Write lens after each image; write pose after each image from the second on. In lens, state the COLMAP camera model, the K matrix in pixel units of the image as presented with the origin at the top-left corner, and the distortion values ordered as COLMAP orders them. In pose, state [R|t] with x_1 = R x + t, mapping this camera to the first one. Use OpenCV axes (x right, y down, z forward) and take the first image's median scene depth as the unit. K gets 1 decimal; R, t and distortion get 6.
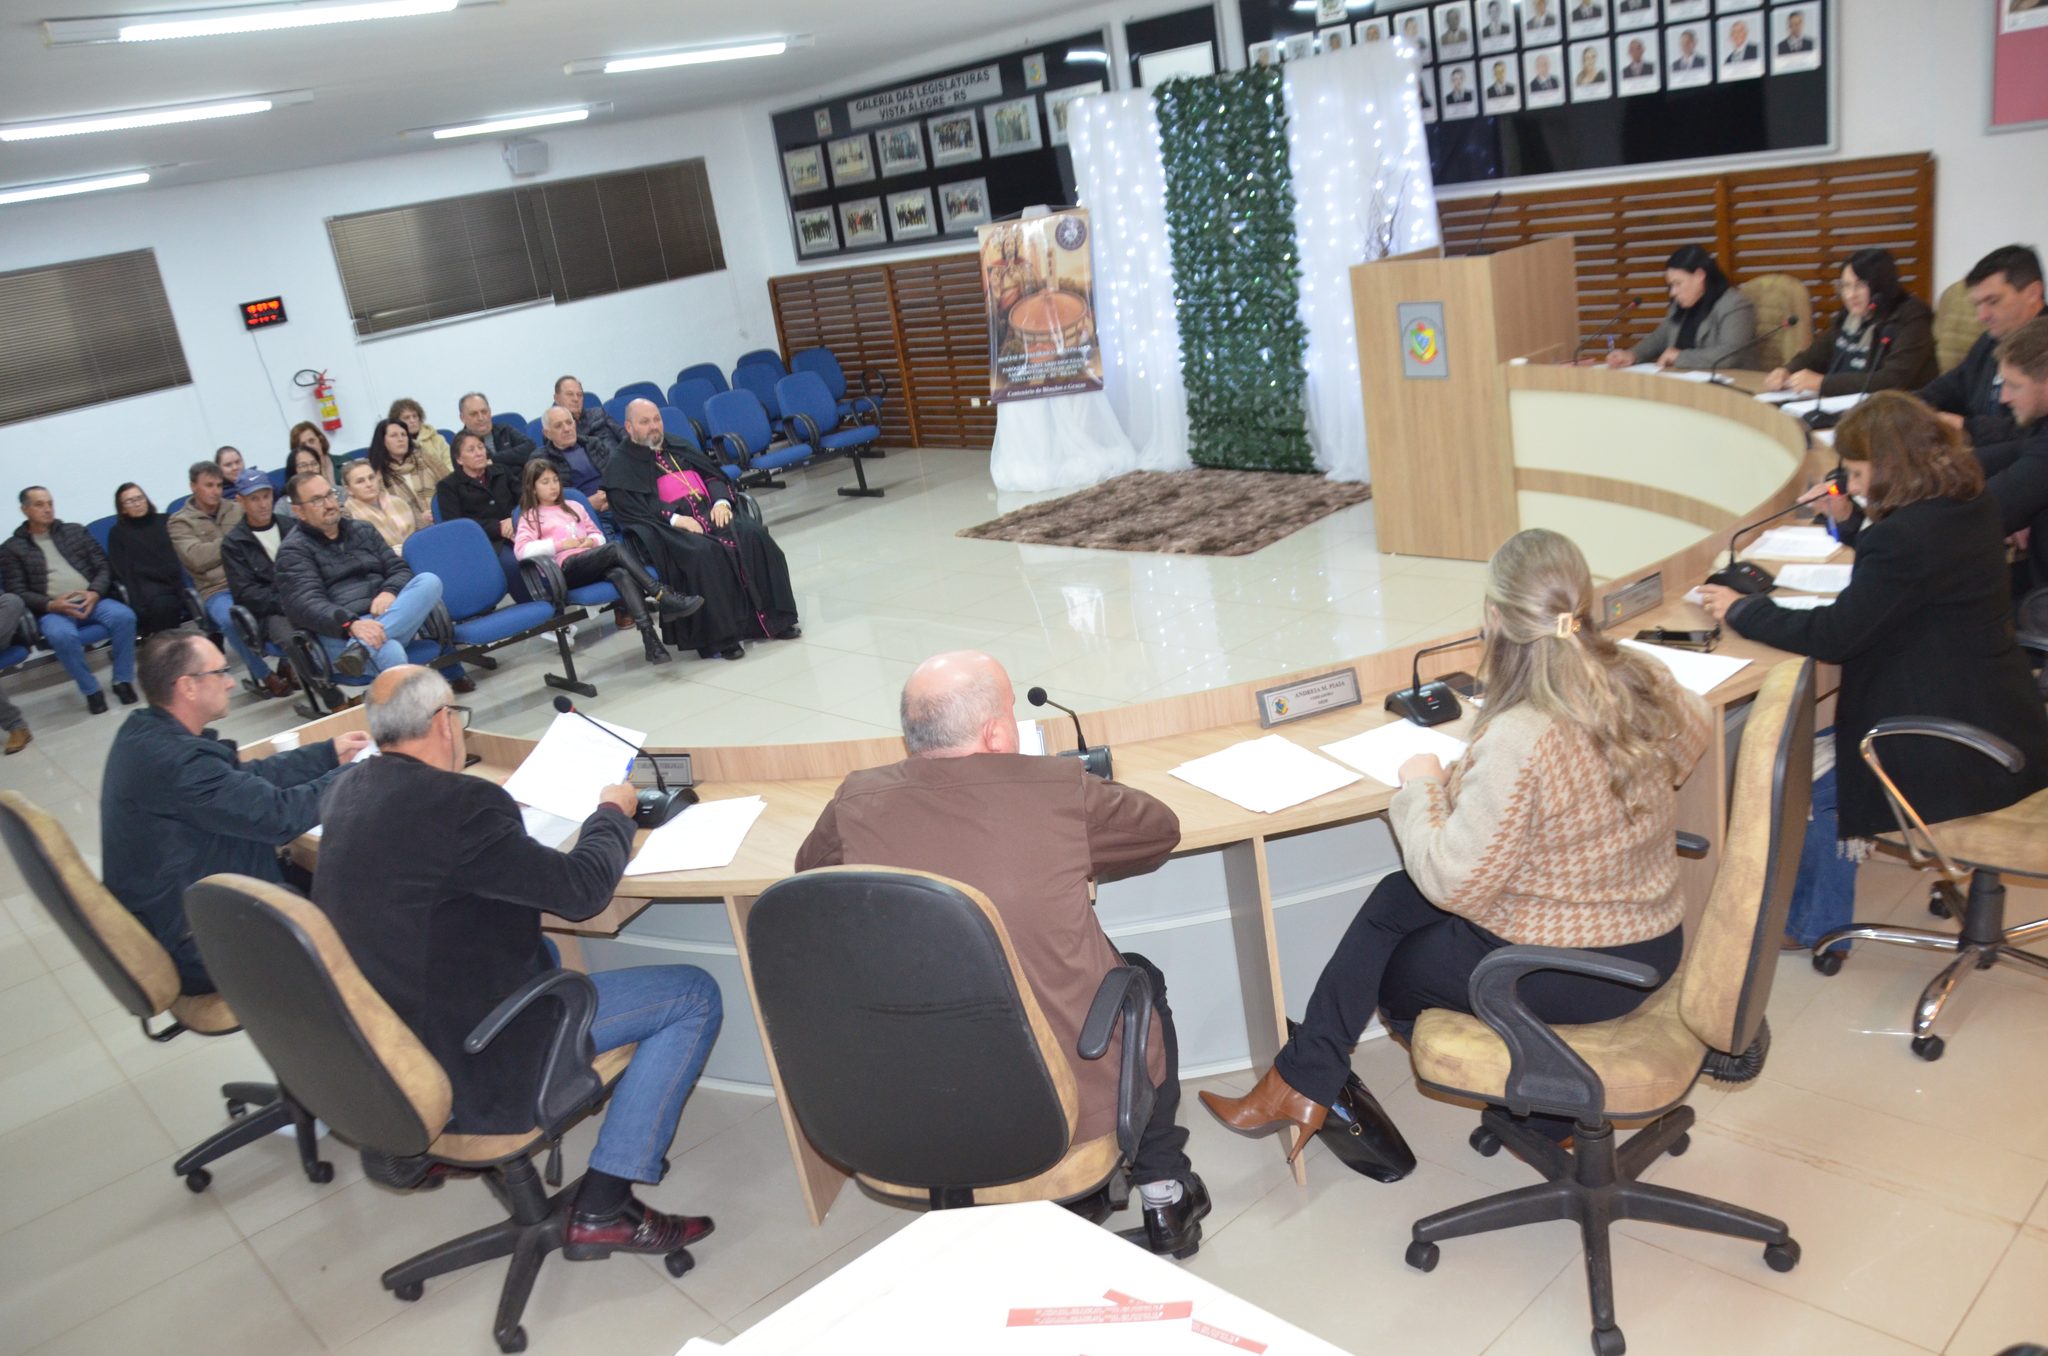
lens RADIAL K [[1576.3, 0, 1002.9], [0, 1576.3, 740.1], [0, 0, 1]] dist [-0.161442, 0.103611]
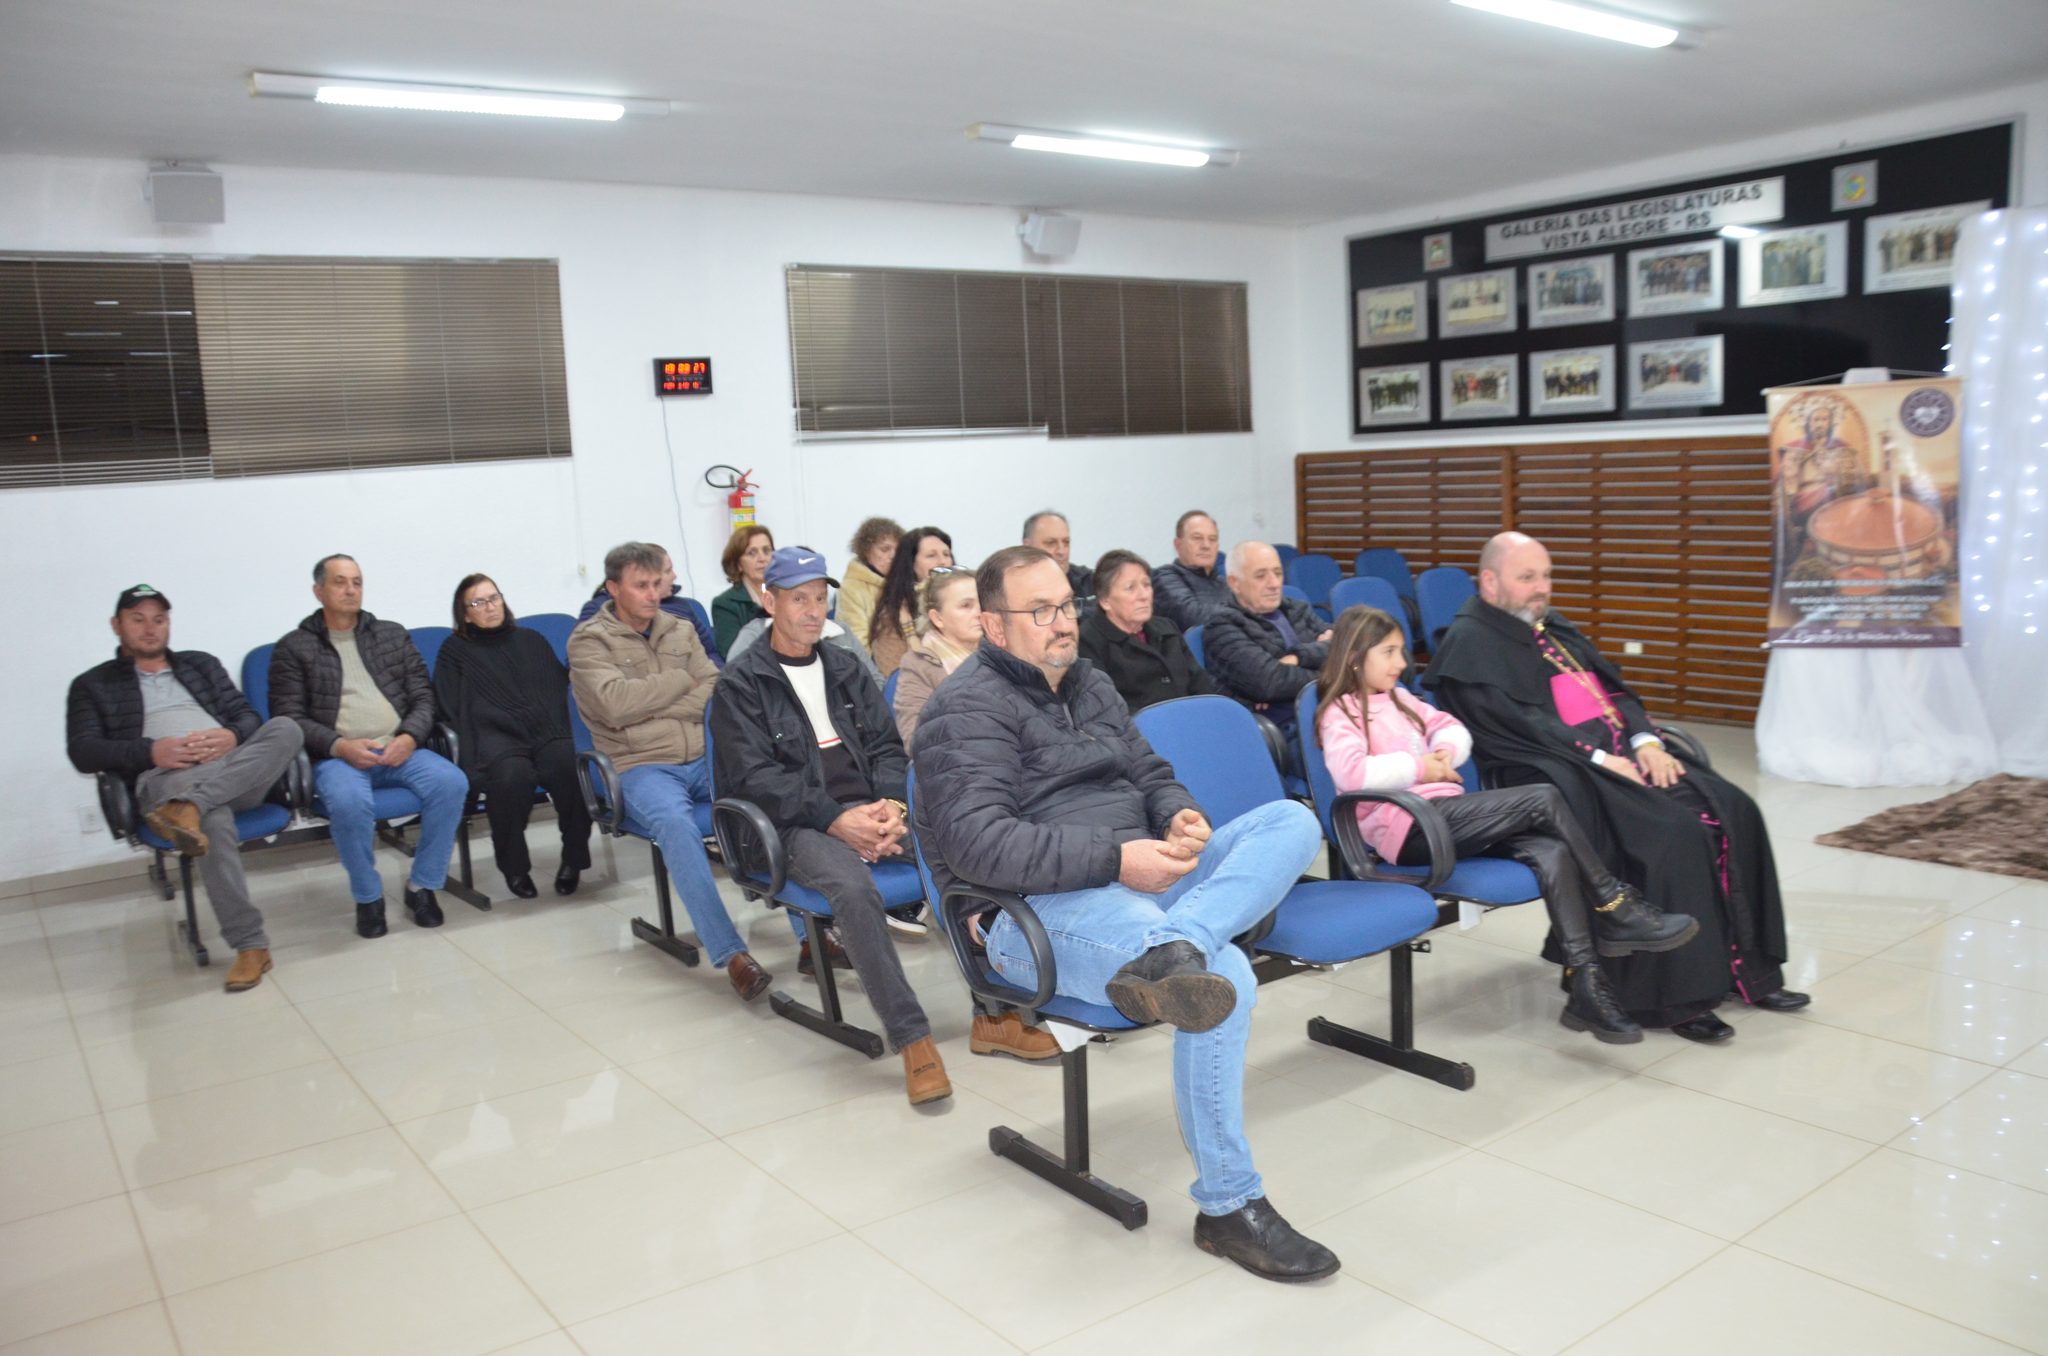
lens RADIAL K [[1576.1, 0, 1008.5], [0, 1576.1, 735.2], [0, 0, 1]] dist [-0.160637, 0.104963]
pose [[0.988308, 0.127047, -0.084298, -0.326562], [-0.139561, 0.976435, -0.164611, -0.031322], [0.061399, 0.174451, 0.982750, 0.422533]]
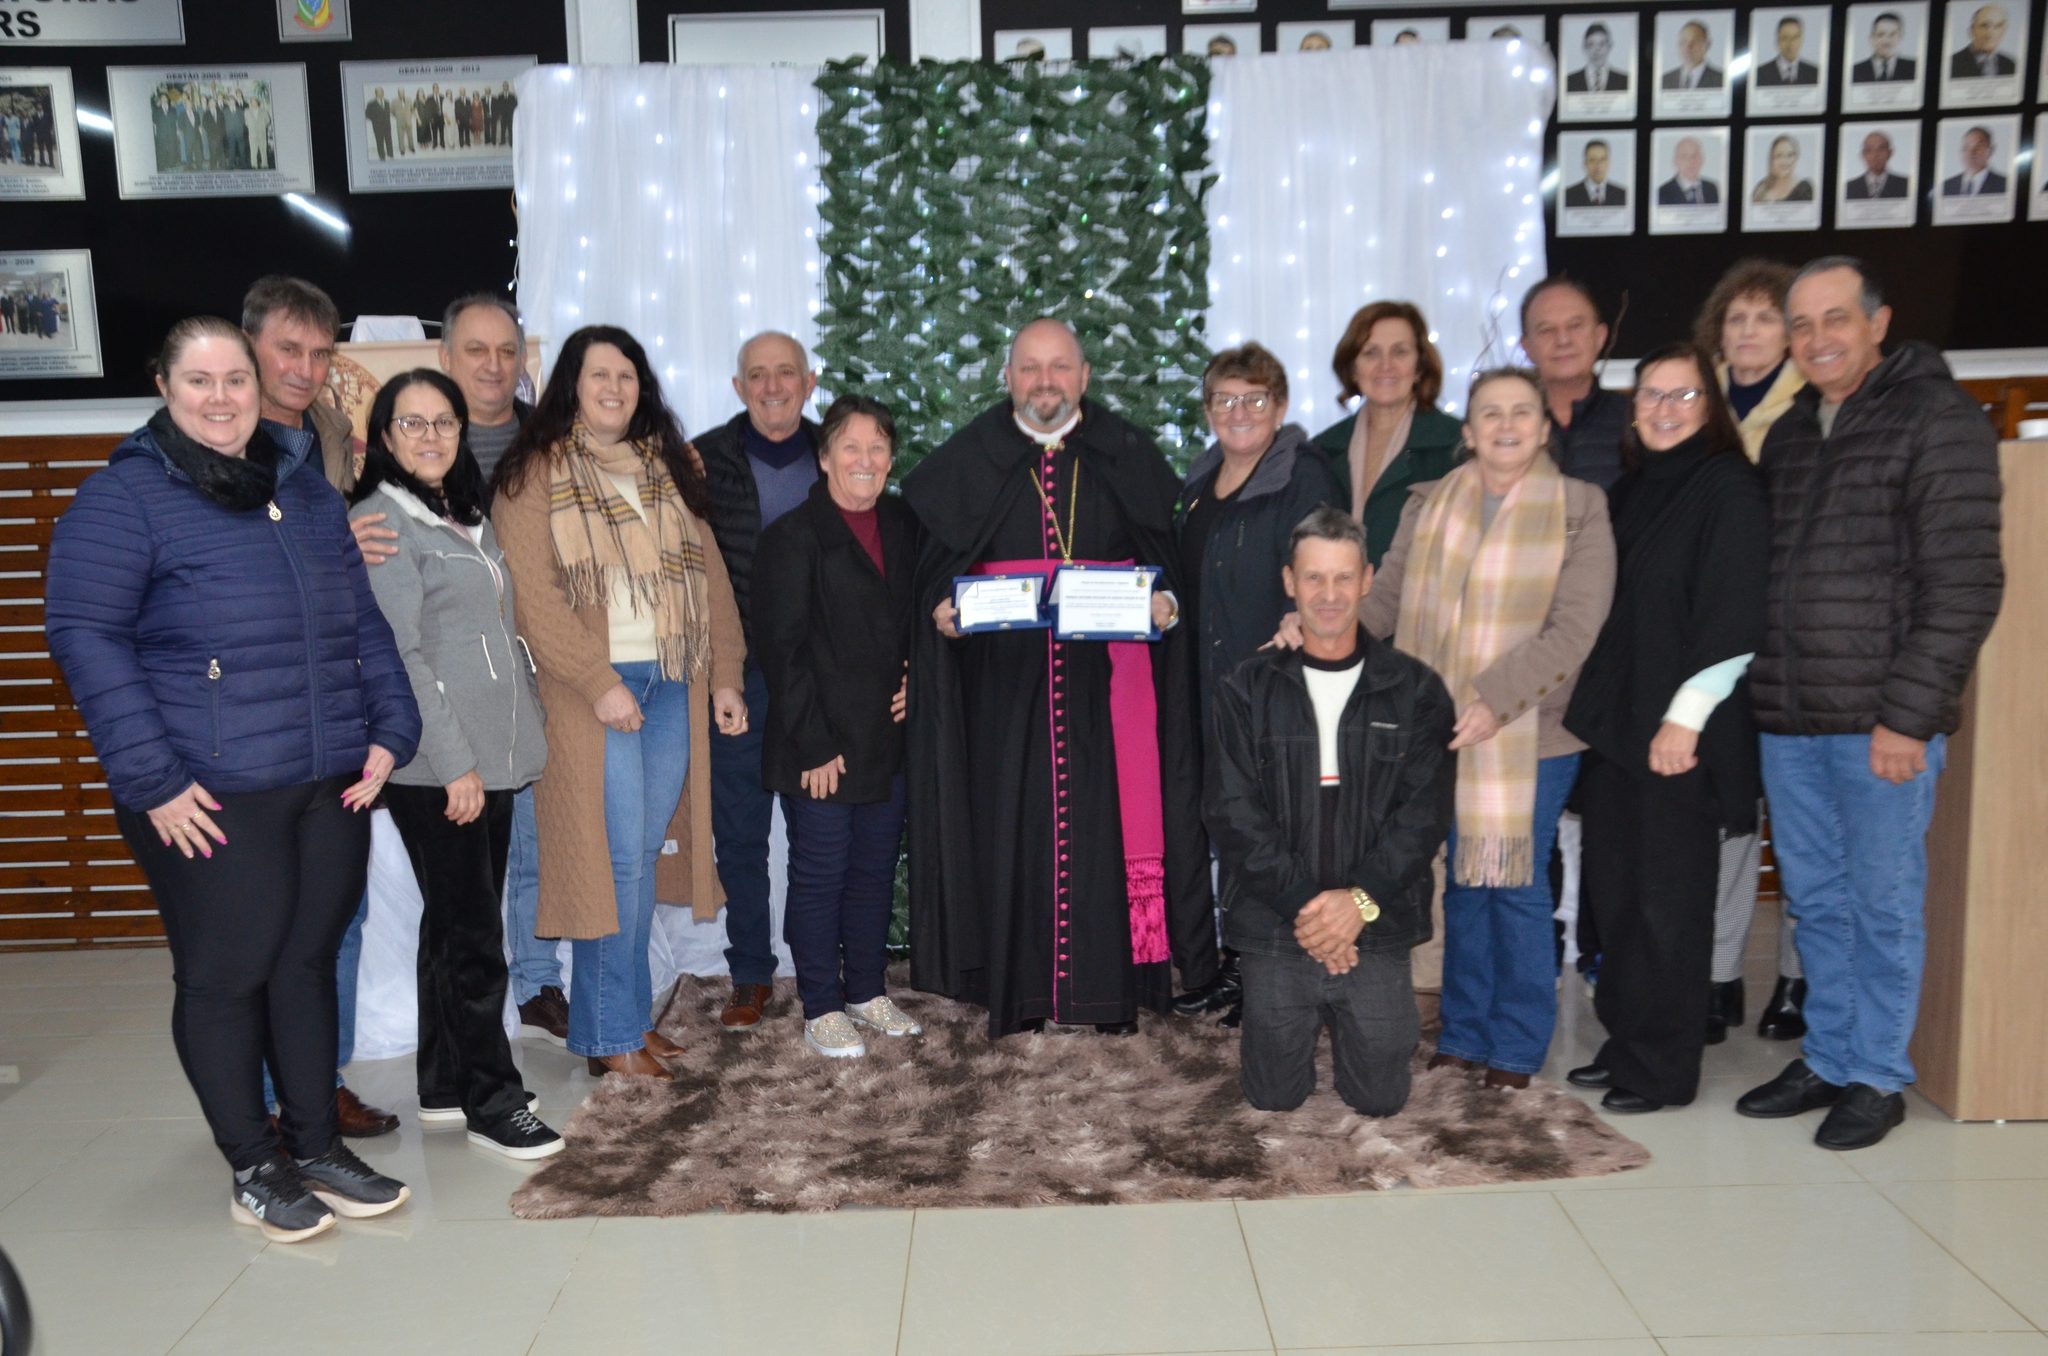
lens RADIAL K [[1815.6, 0, 994.6], [0, 1815.6, 720.4], [0, 0, 1]] dist [-0.065355, 0.129850]
pose [[0.662669, 0.026530, 0.748442, -0.254574], [0.177872, 0.965201, -0.191701, -0.156421], [-0.727483, 0.260161, 0.634890, 0.742510]]
